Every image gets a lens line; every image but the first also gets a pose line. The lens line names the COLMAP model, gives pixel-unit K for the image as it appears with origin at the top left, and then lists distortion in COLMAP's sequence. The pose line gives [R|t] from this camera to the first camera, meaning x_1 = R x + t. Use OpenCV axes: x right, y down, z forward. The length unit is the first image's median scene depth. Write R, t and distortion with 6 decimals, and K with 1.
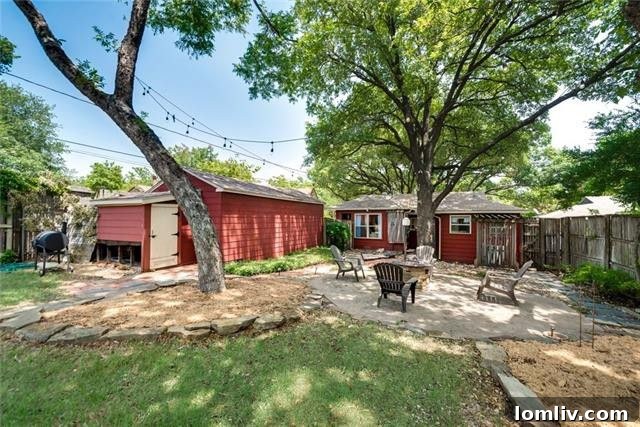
lens RADIAL K [[250.4, 0, 321.3], [0, 250.4, 219.1], [0, 0, 1]] dist [0.003163, -0.000334]
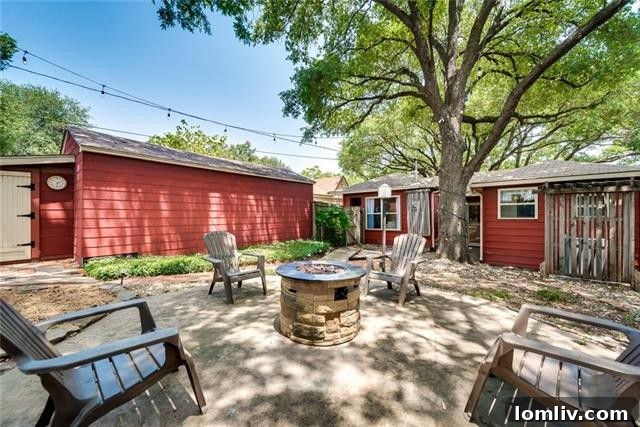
lens RADIAL K [[250.4, 0, 321.3], [0, 250.4, 219.1], [0, 0, 1]] dist [0.003163, -0.000334]
pose [[0.974357, -0.011480, -0.224716, 0.240580], [0.014397, 0.999832, 0.011345, 0.046808], [0.224548, -0.014289, 0.974358, 0.319542]]
